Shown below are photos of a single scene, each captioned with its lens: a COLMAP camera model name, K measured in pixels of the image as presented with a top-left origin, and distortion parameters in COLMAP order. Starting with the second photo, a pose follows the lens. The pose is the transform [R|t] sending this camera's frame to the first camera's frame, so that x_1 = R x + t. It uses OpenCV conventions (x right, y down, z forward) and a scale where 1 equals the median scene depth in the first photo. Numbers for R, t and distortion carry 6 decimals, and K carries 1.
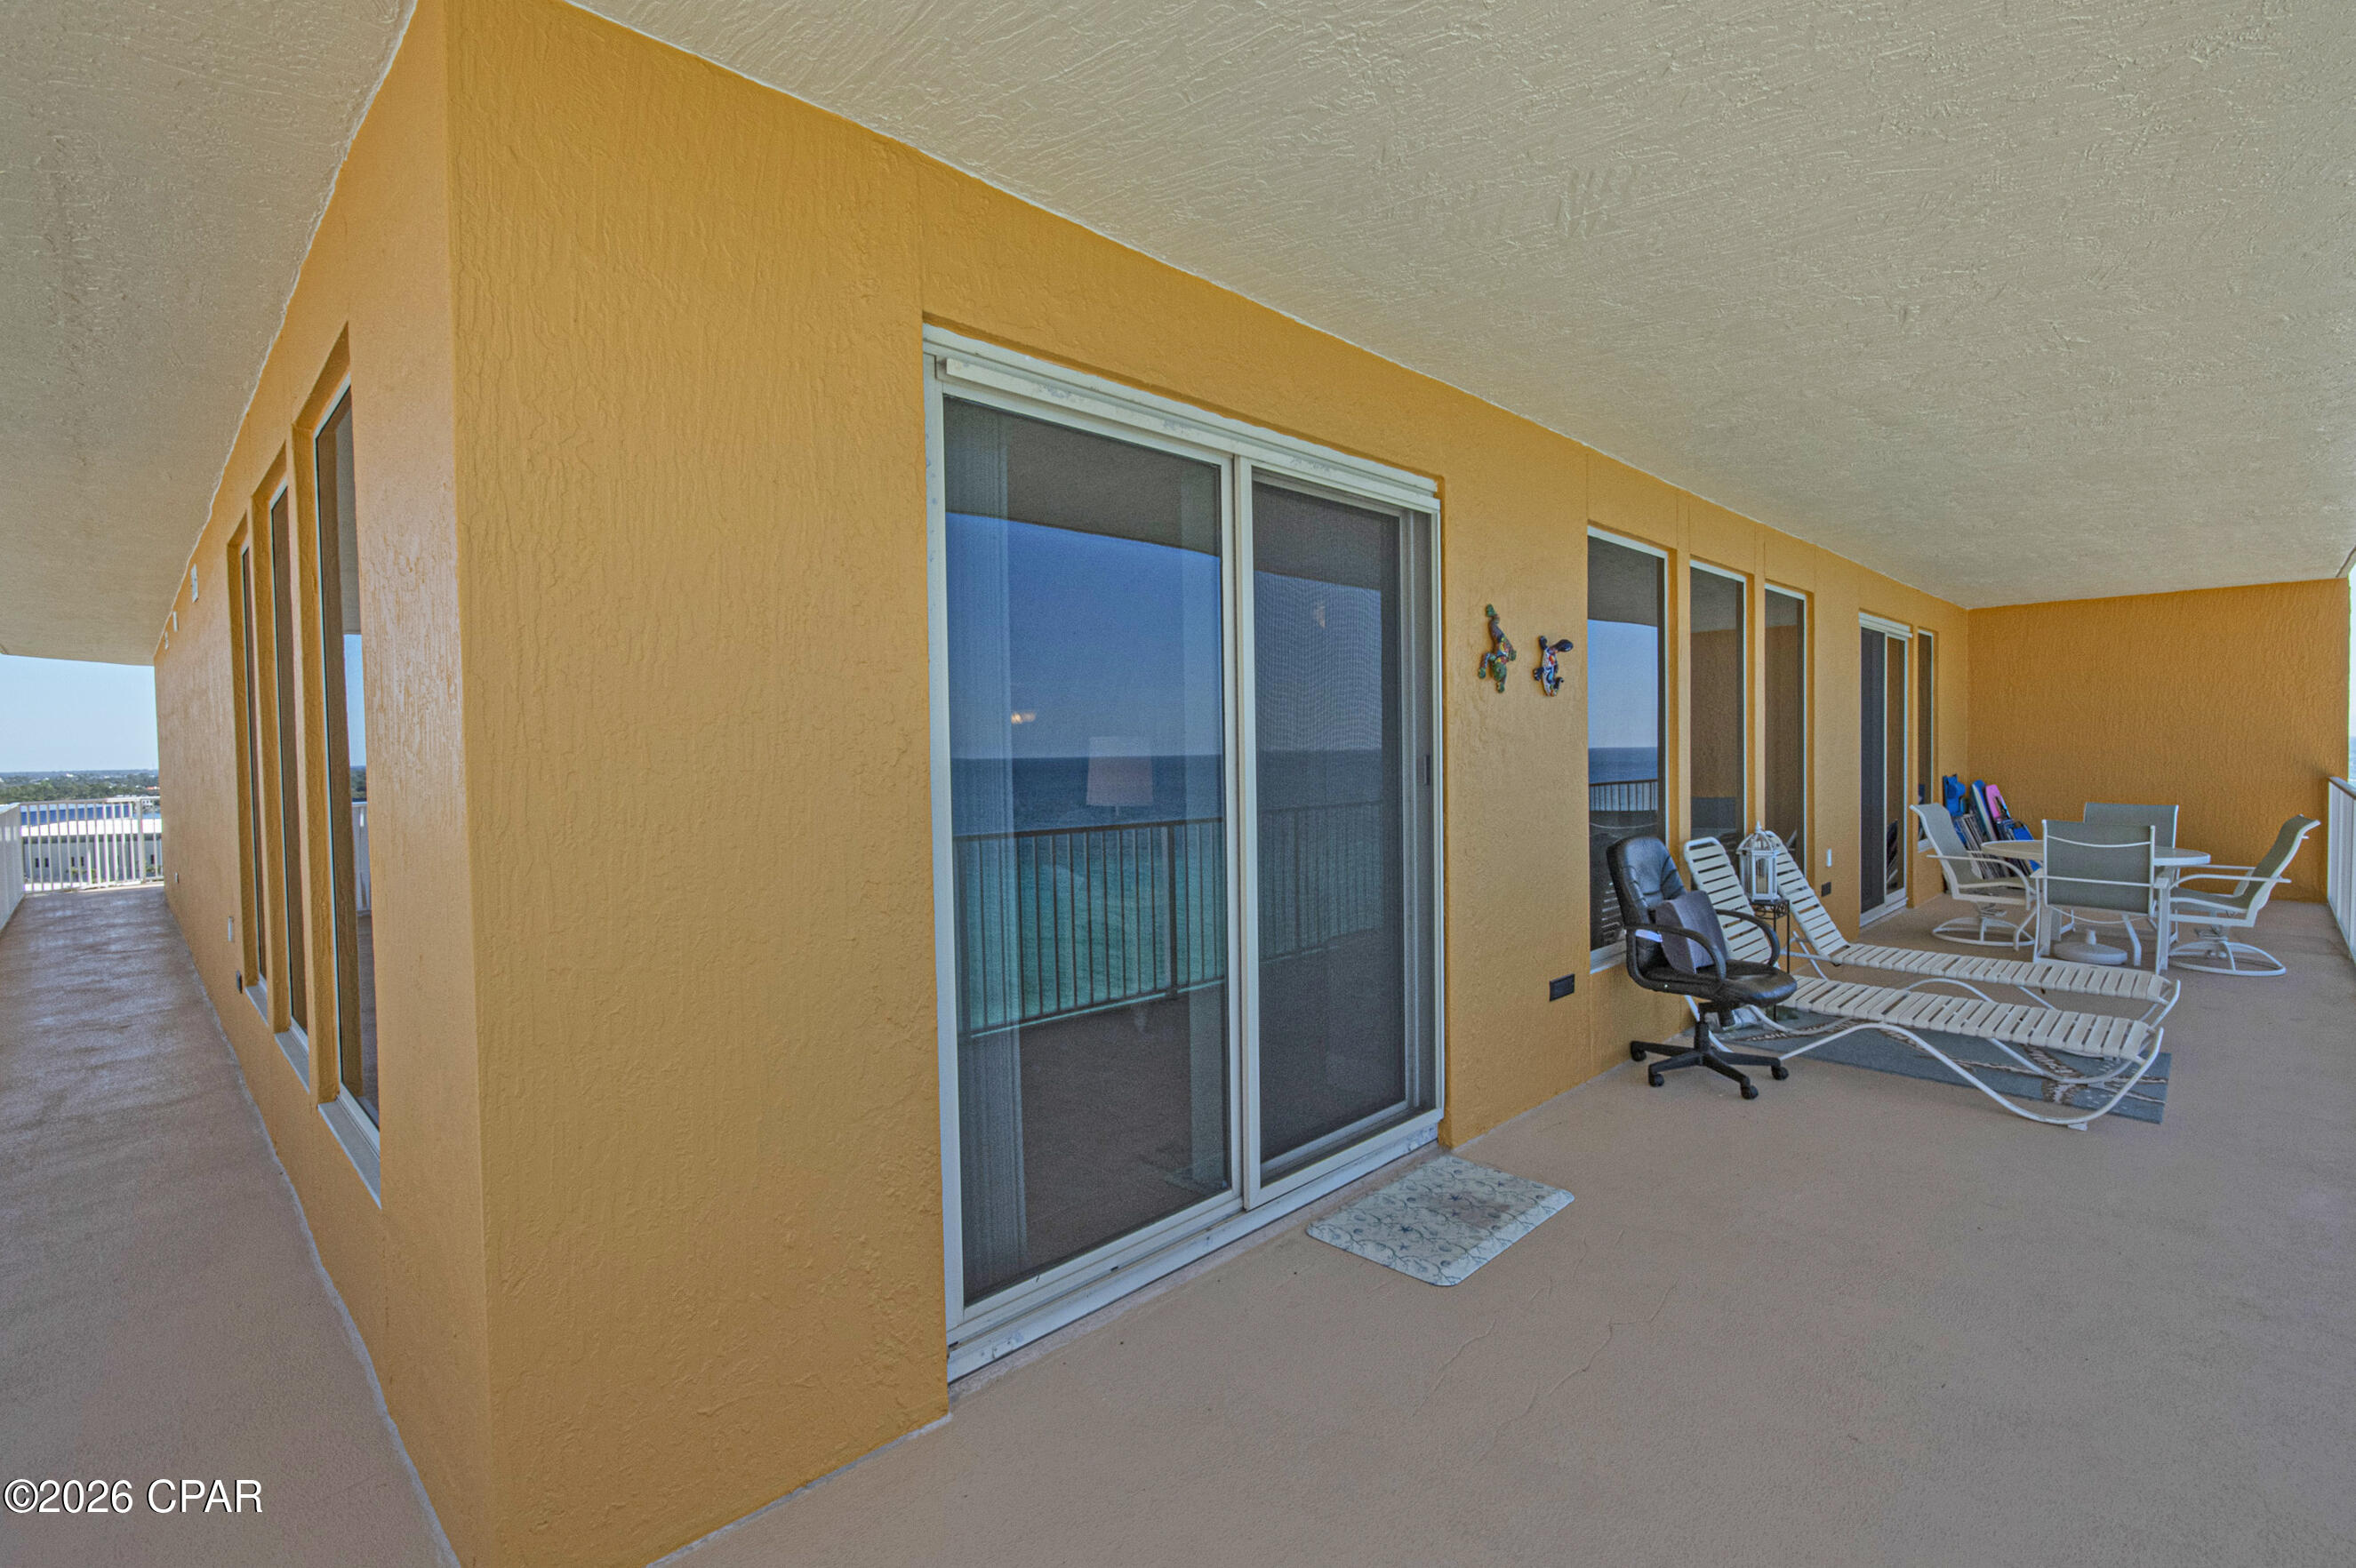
lens RADIAL K [[1074.6, 0, 1178.0], [0, 1074.6, 784.0], [0, 0, 1]] dist [0.001332, -0.000122]
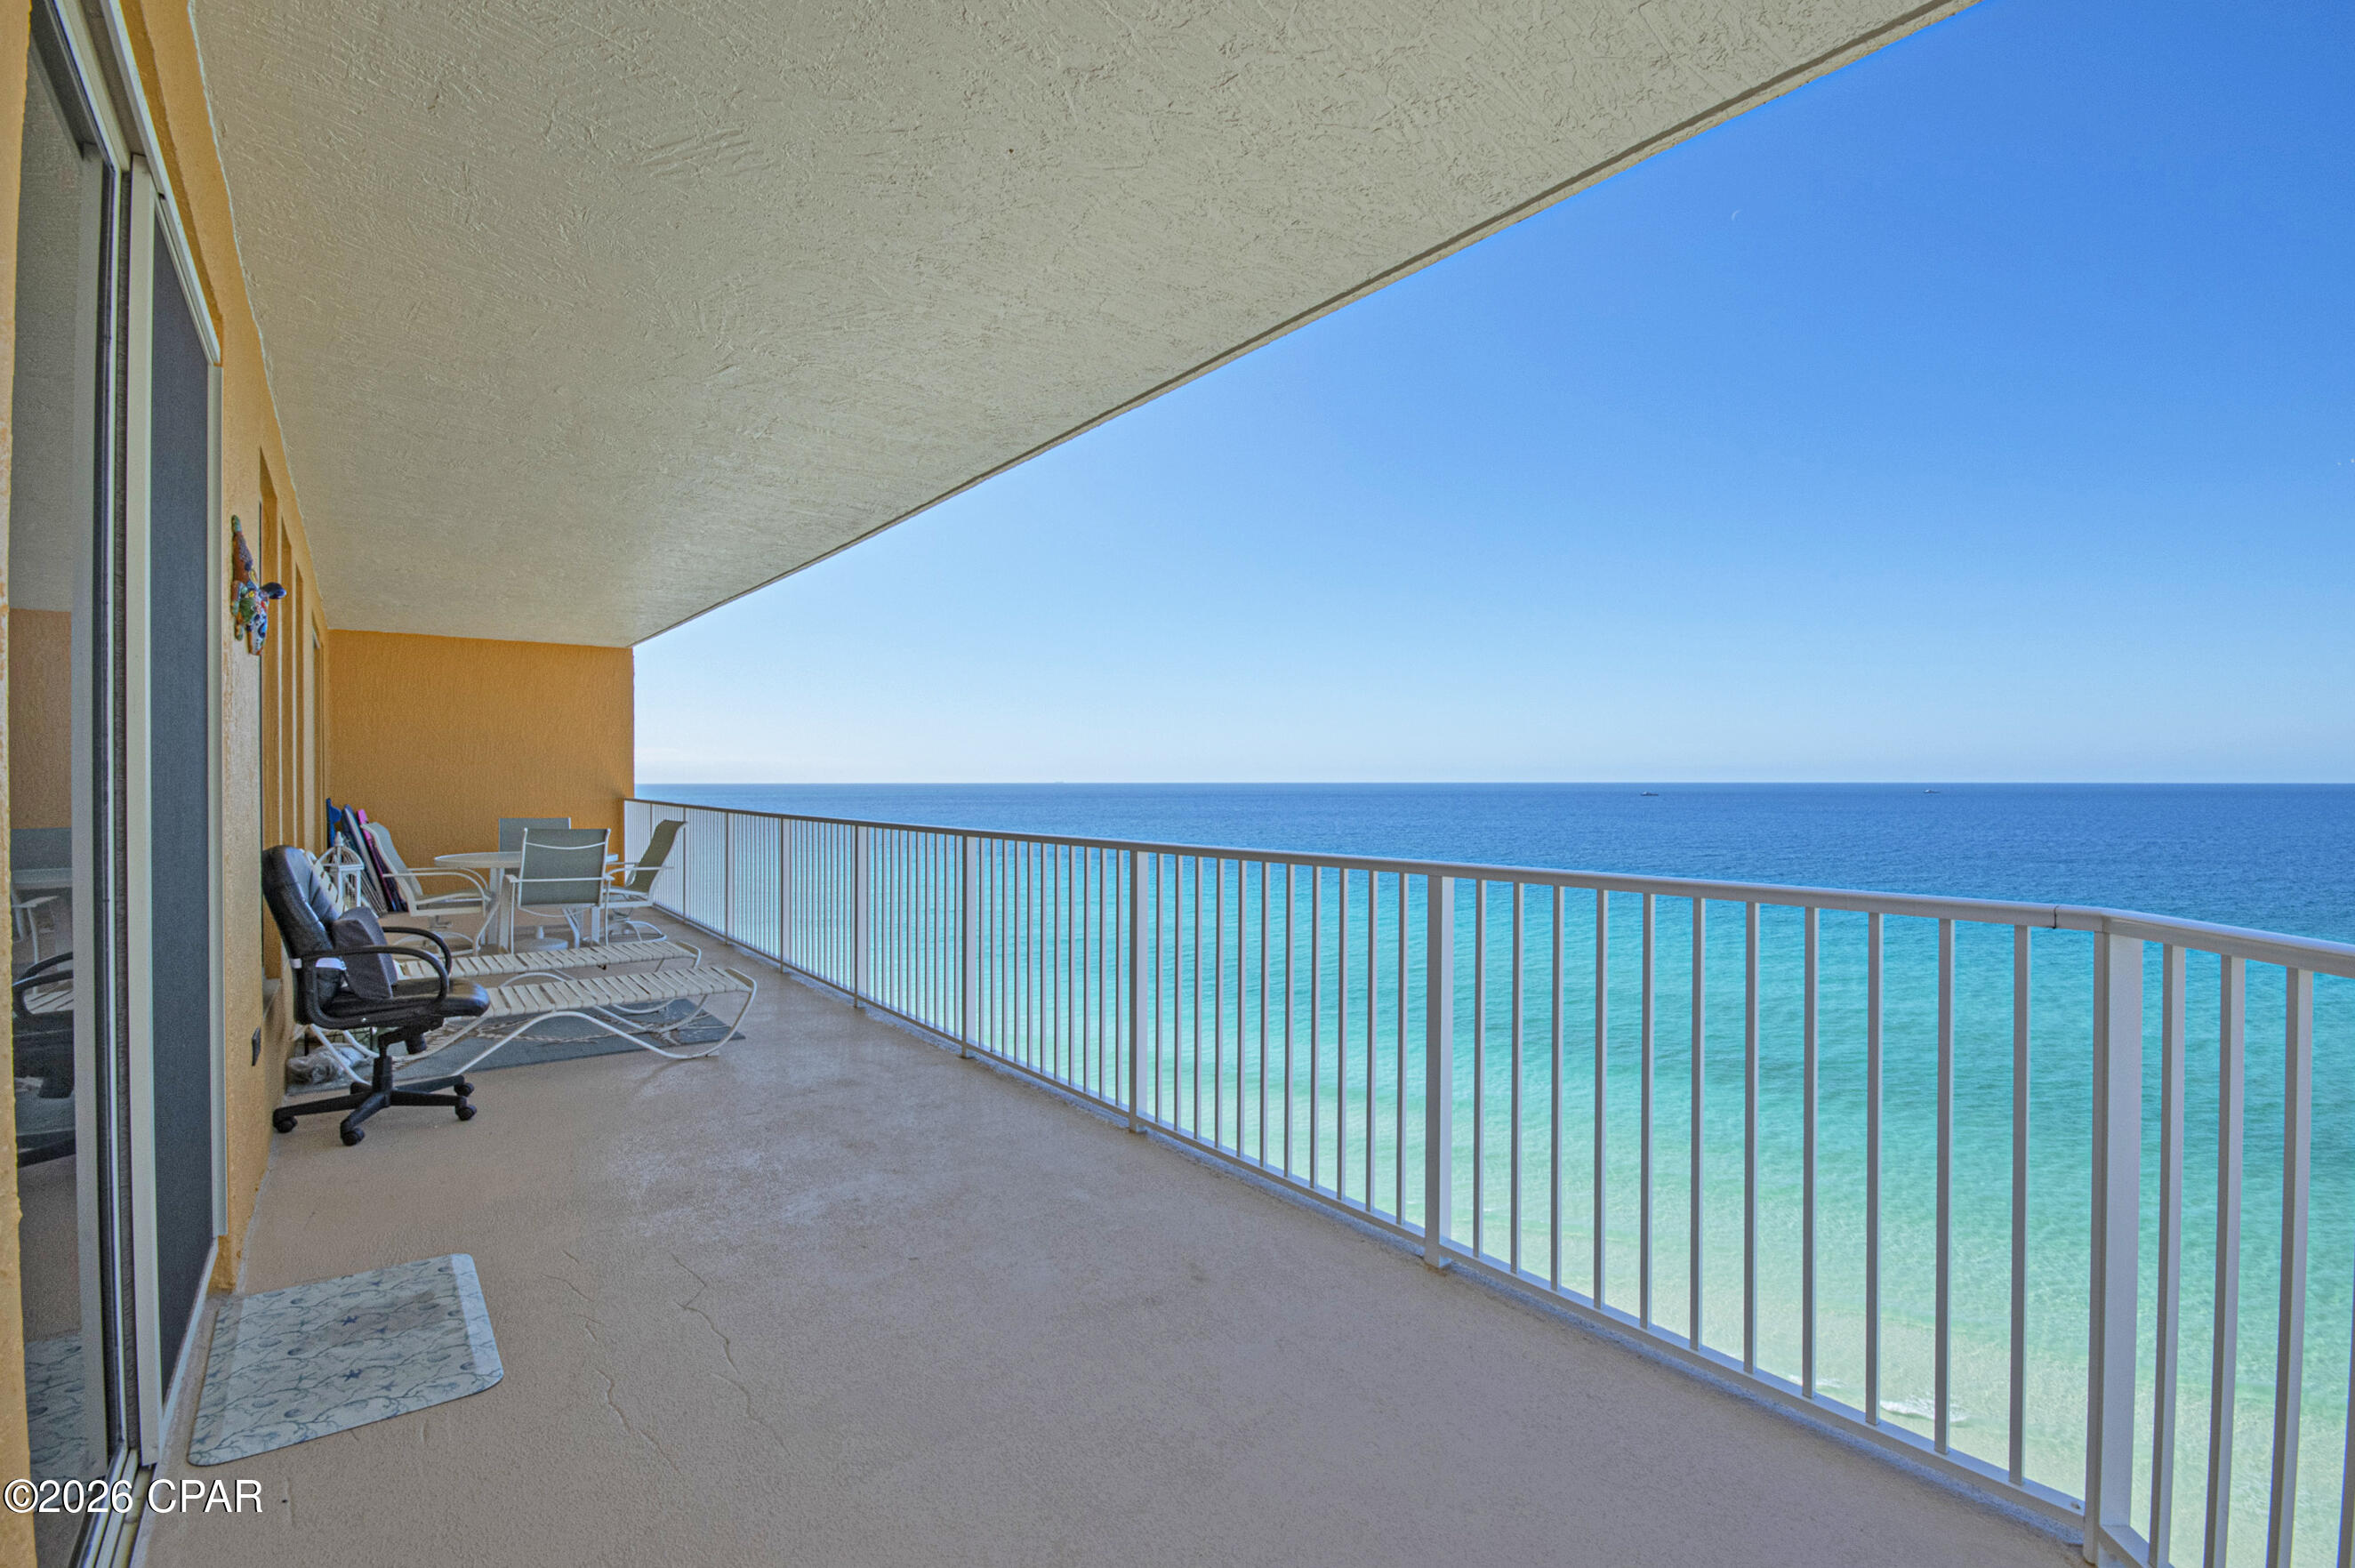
lens RADIAL K [[1100.6, 0, 1177.5], [0, 1100.6, 784.0], [0, 0, 1]] dist [-0.000154, -0.000294]
pose [[0.134976, 0.014096, 0.990749, -0.306130], [0.030322, 0.999372, -0.018349, 0.038775], [-0.990385, 0.032519, 0.134463, 0.246089]]
